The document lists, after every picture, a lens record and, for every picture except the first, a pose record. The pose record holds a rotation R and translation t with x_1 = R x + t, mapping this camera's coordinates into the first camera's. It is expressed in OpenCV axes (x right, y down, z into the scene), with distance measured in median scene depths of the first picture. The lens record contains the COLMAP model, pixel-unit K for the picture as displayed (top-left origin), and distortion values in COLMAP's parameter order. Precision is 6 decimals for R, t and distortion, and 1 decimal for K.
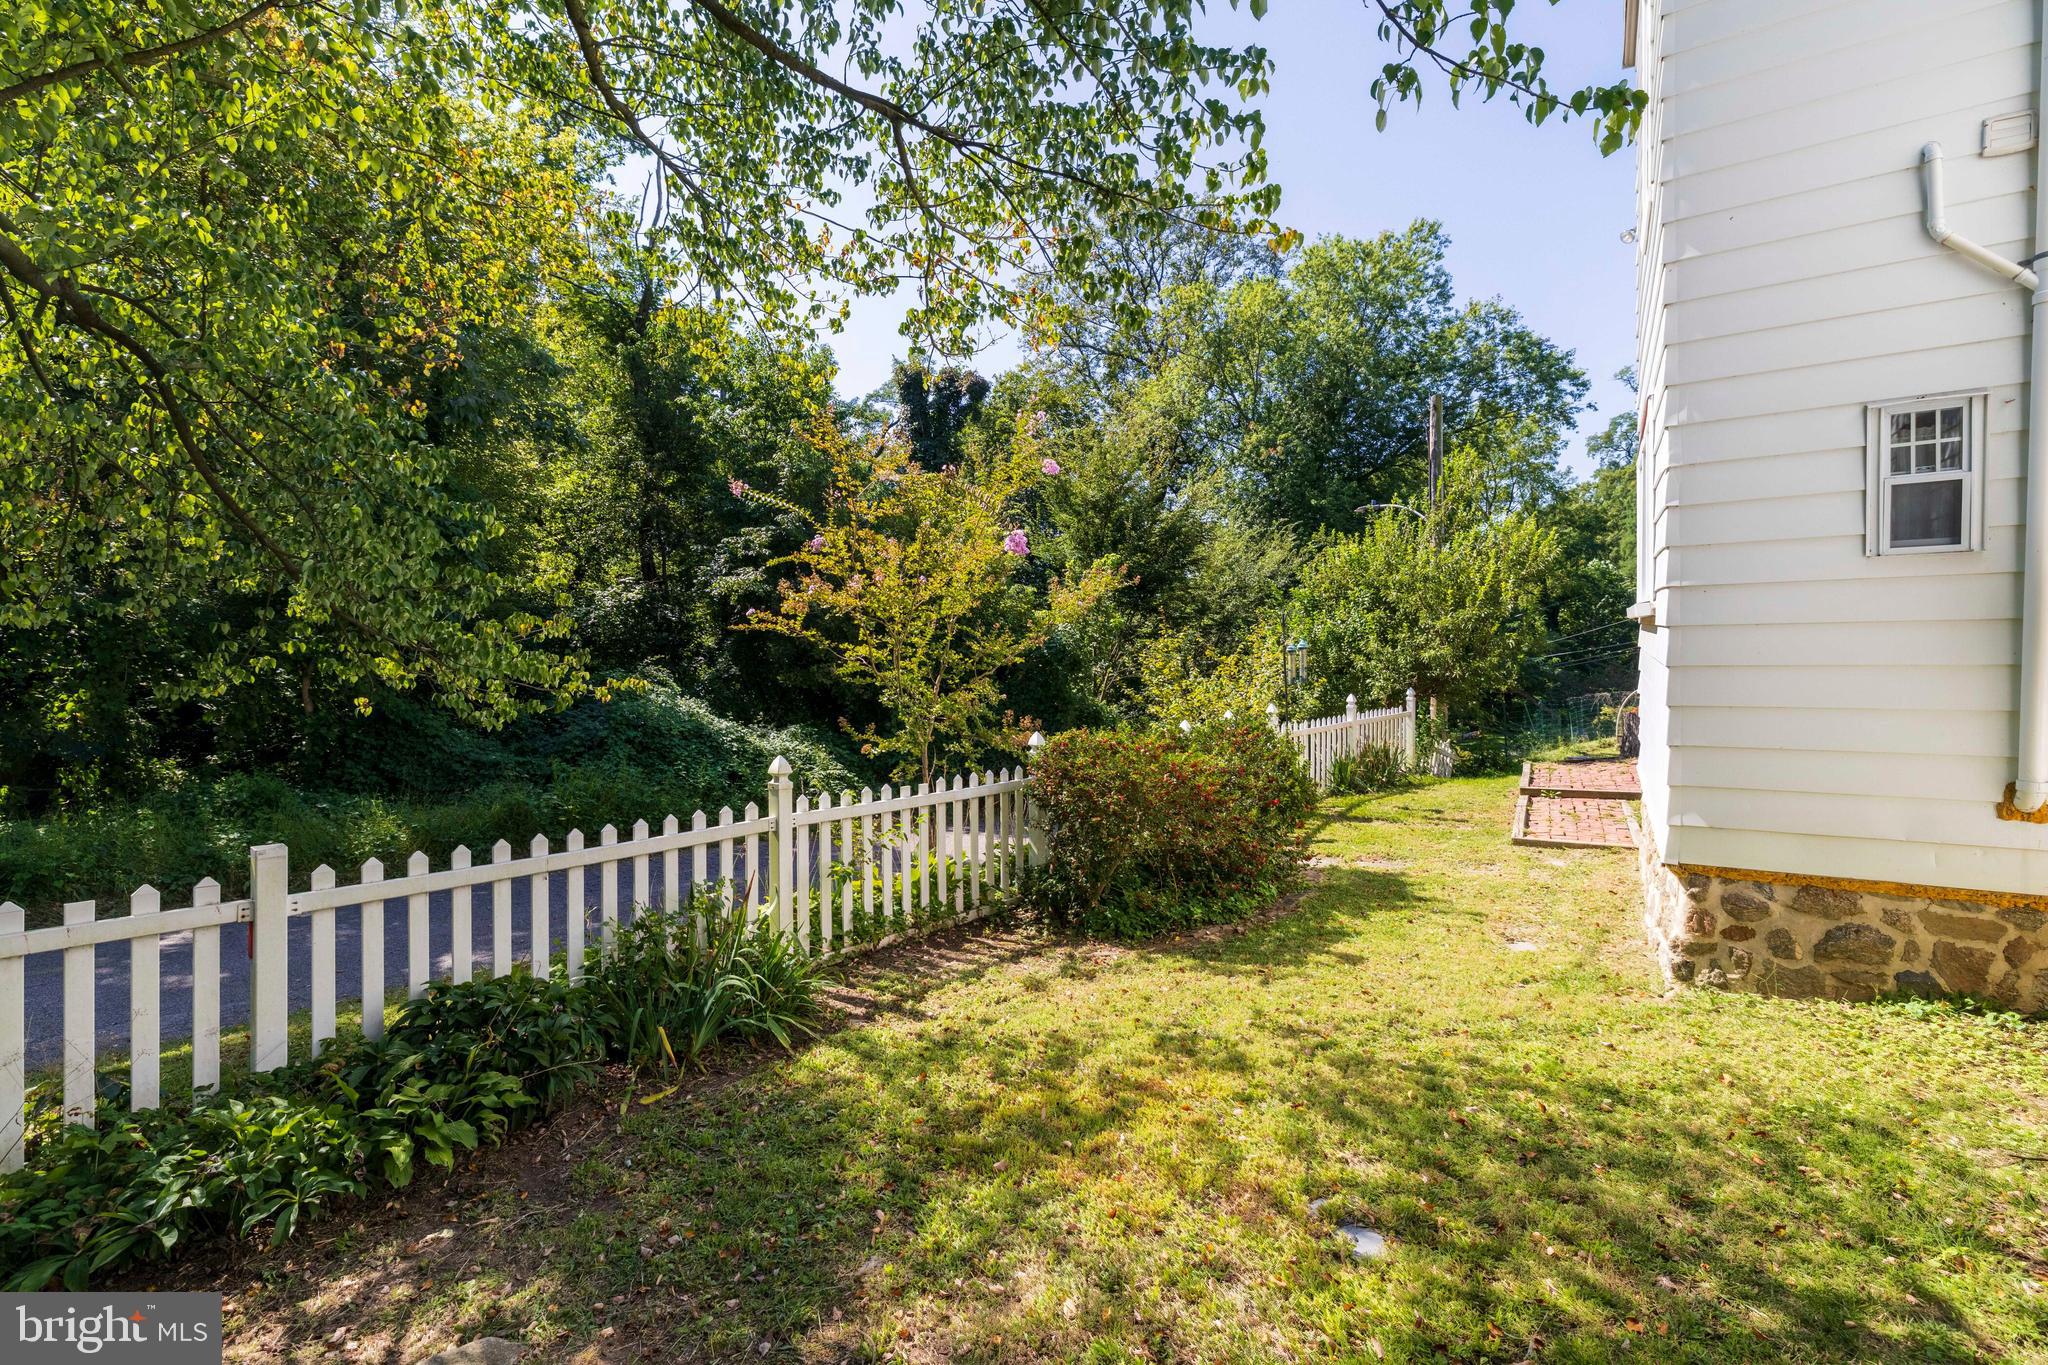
lens RADIAL K [[889.0, 0, 1011.9], [0, 889.0, 646.3], [0, 0, 1]] dist [0.002355, 0.000017]
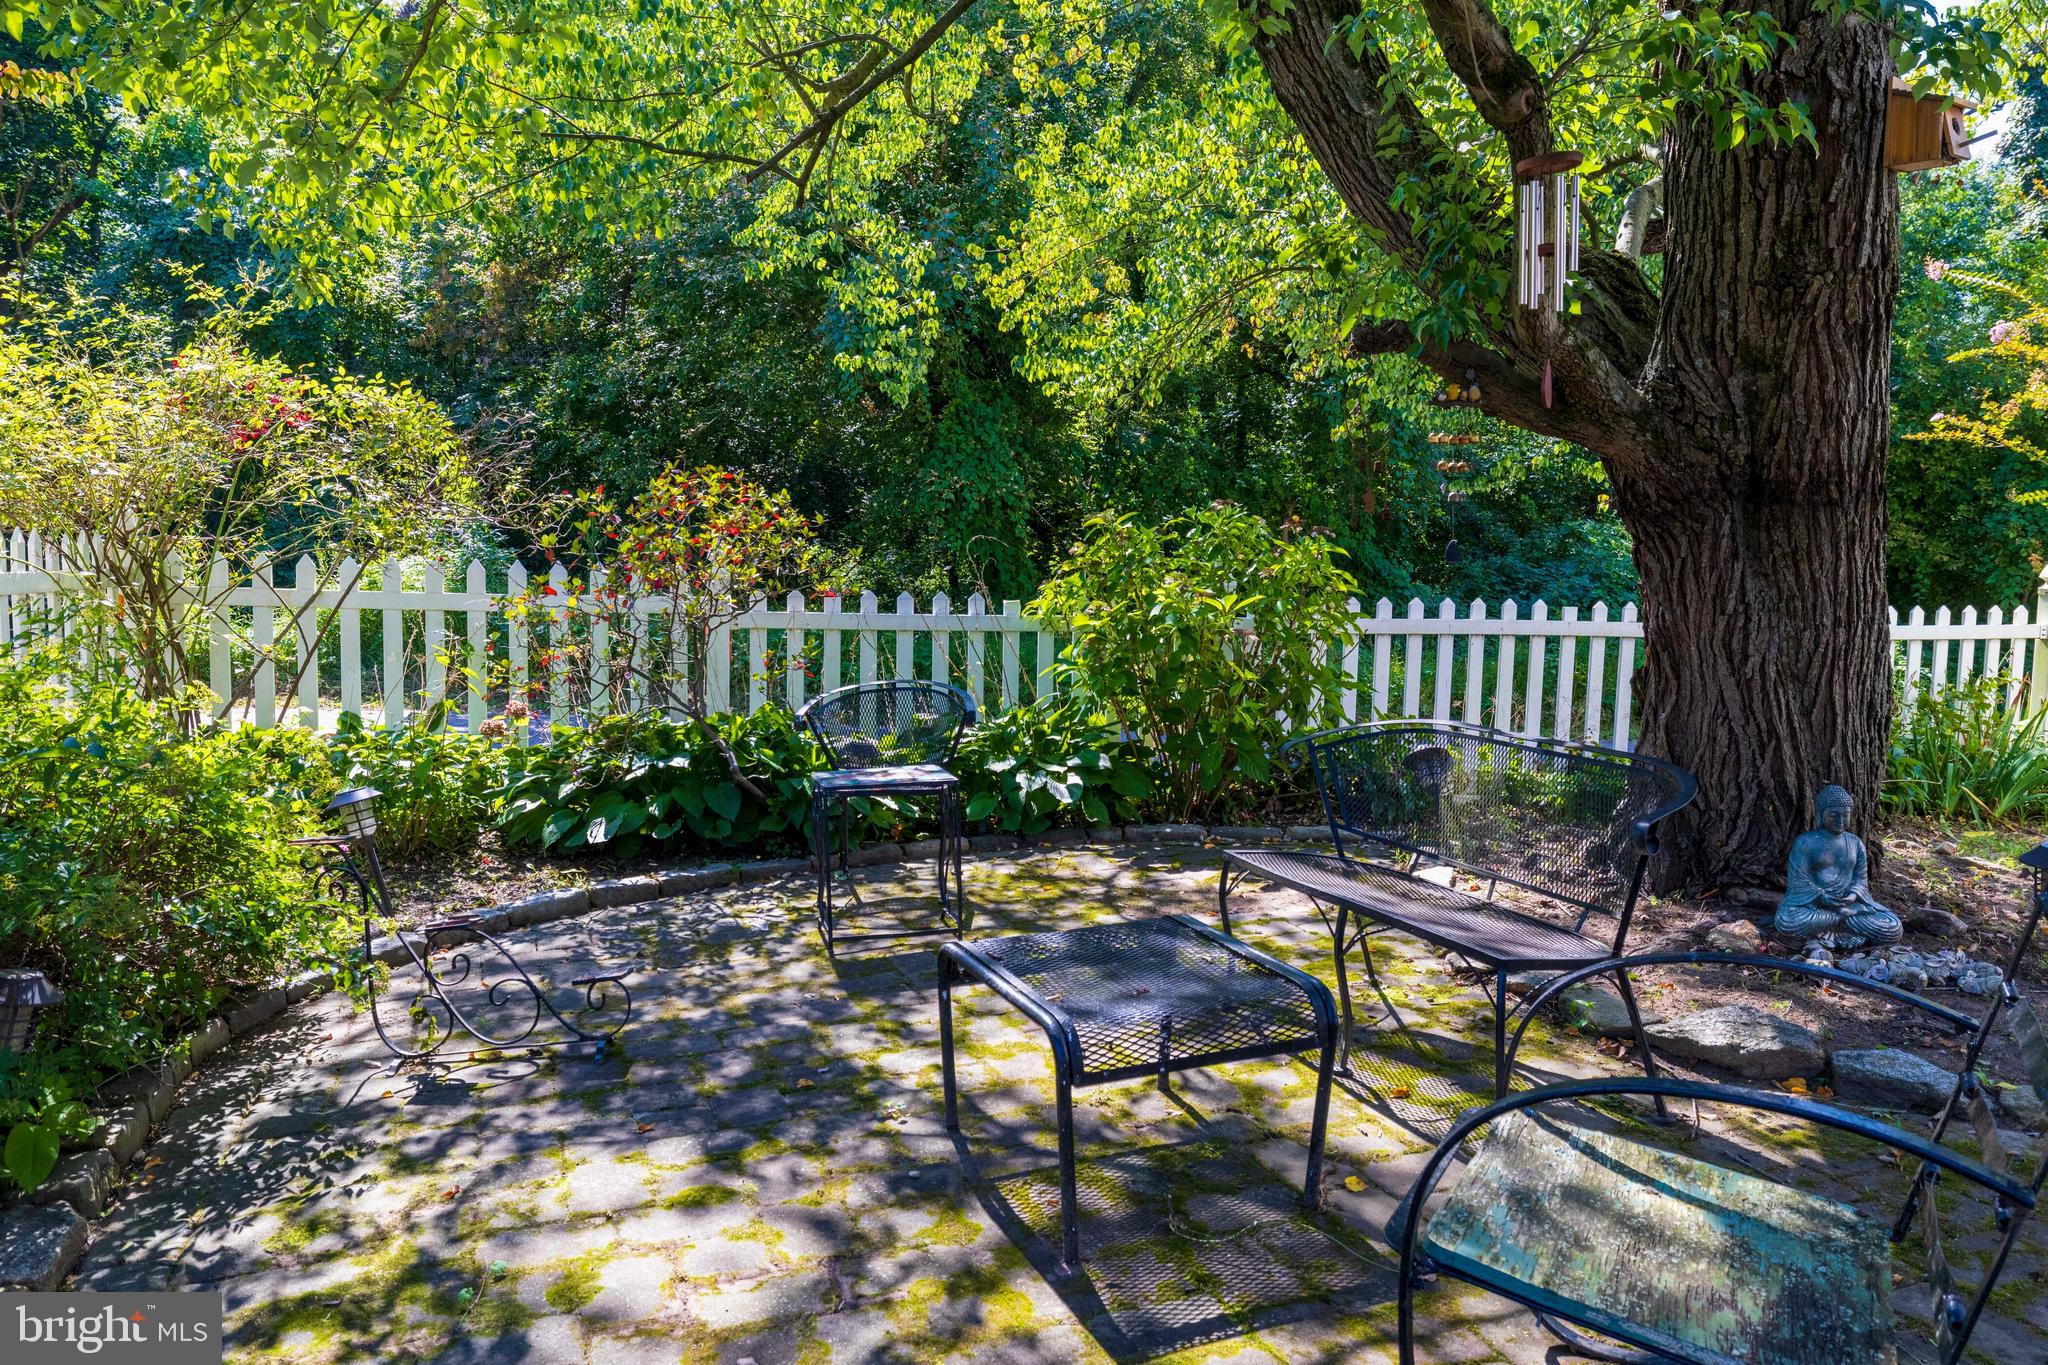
lens RADIAL K [[1399.5, 0, 1025.6], [0, 1399.5, 661.1], [0, 0, 1]] dist [0.024710, -0.034201]
pose [[0.788946, 0.067398, -0.610754, -0.089935], [-0.011331, 0.995393, 0.095207, 0.044436], [0.614358, -0.068192, 0.786075, -0.346926]]
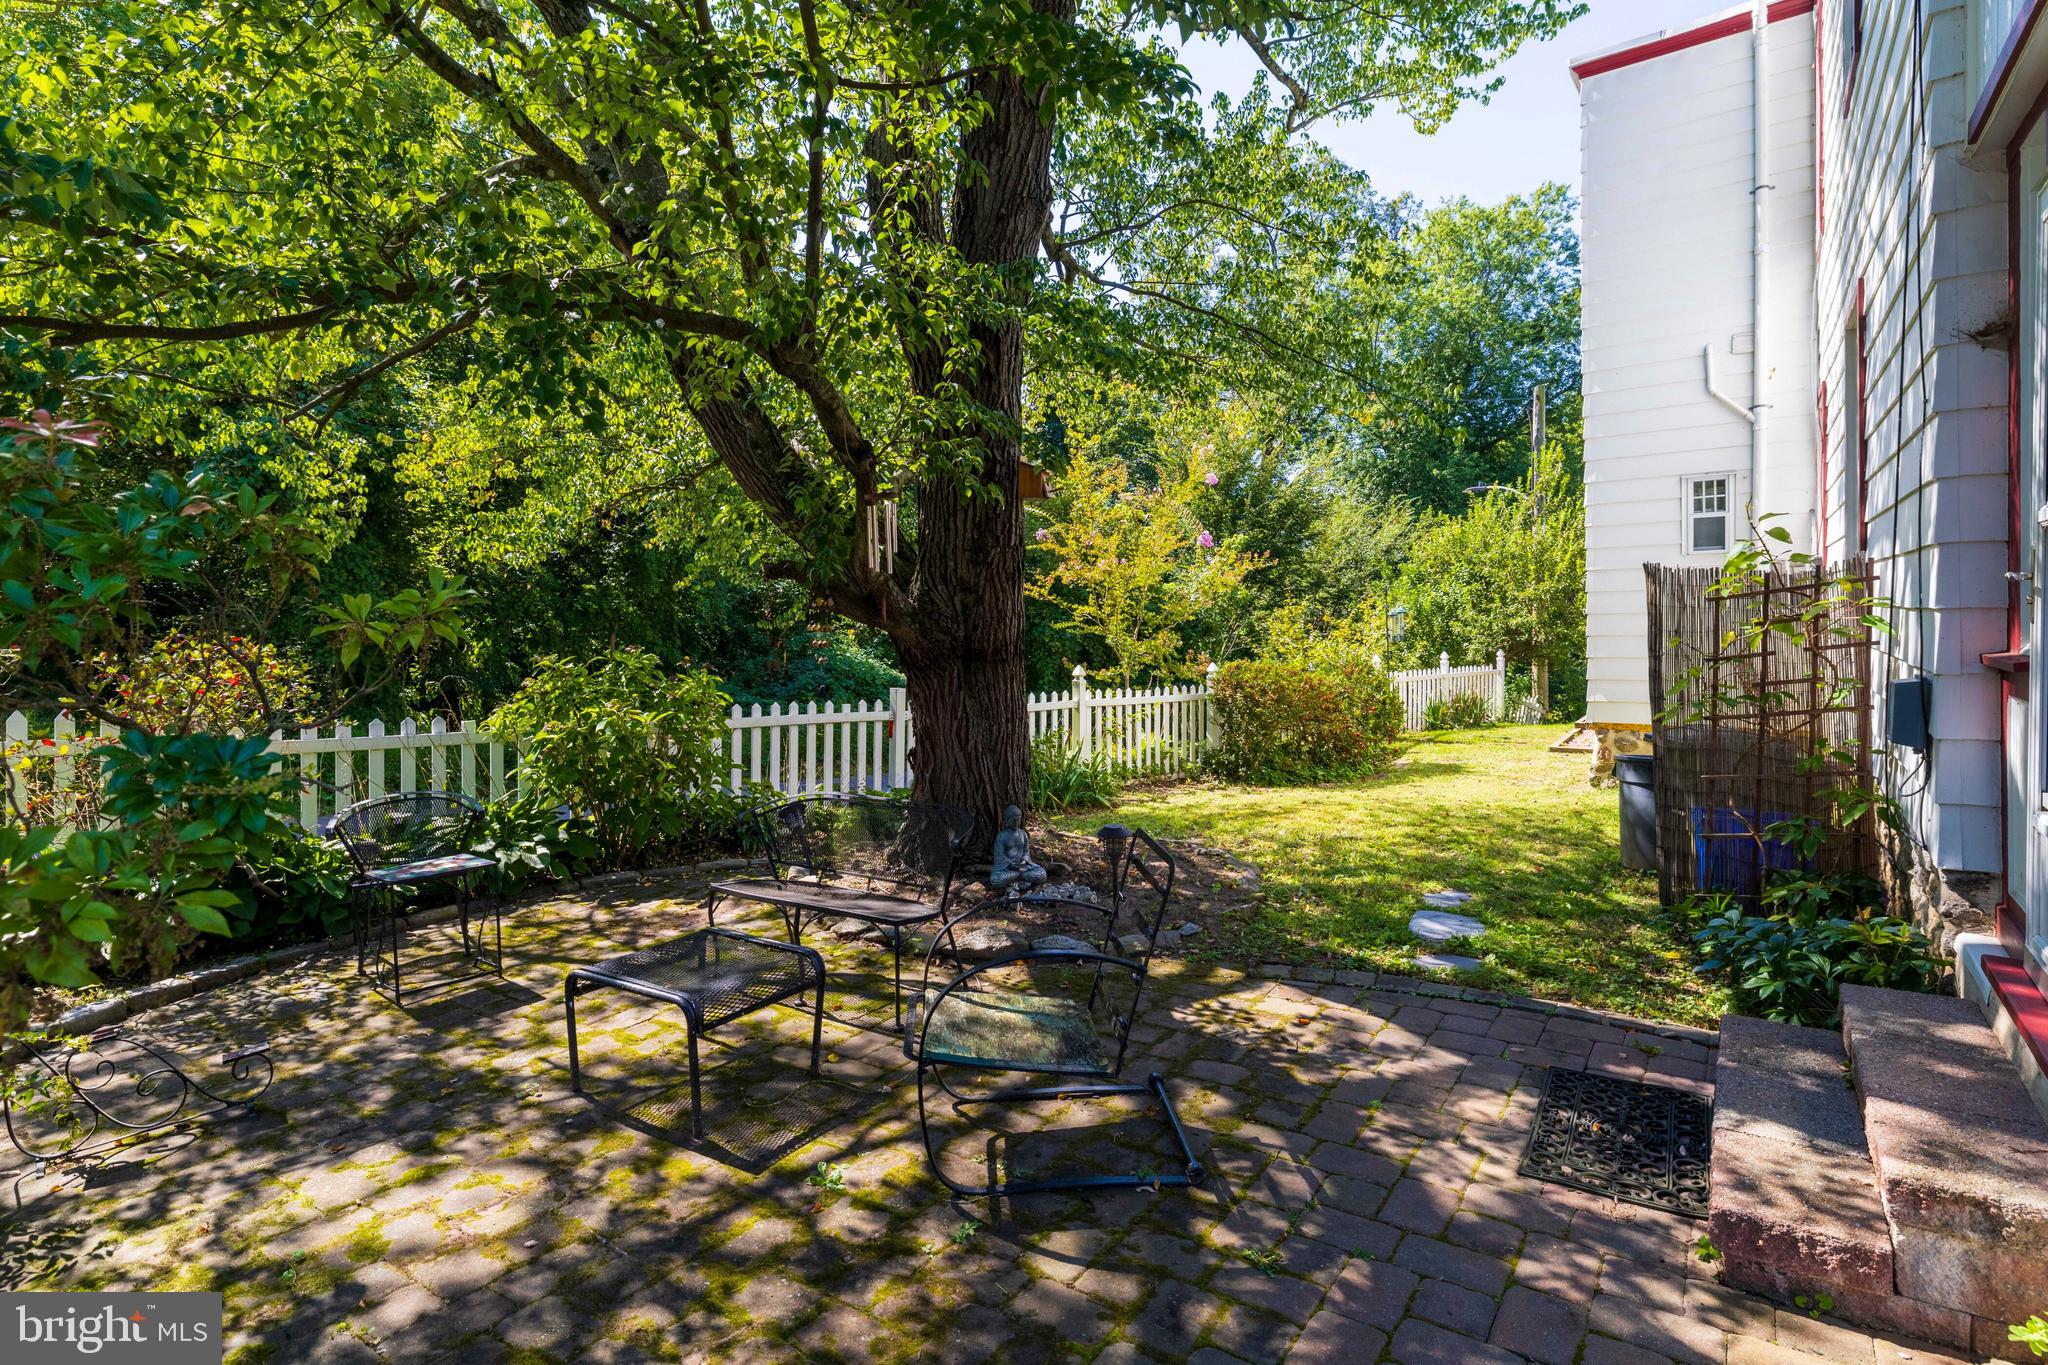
lens RADIAL K [[1039.9, 0, 1017.4], [0, 1039.9, 628.5], [0, 0, 1]] dist [0.000936, -0.000123]
pose [[0.997818, 0.006158, -0.065737, -0.107328], [-0.005942, 0.999976, 0.003485, 0.019451], [0.065757, -0.003087, 0.997831, -0.450262]]
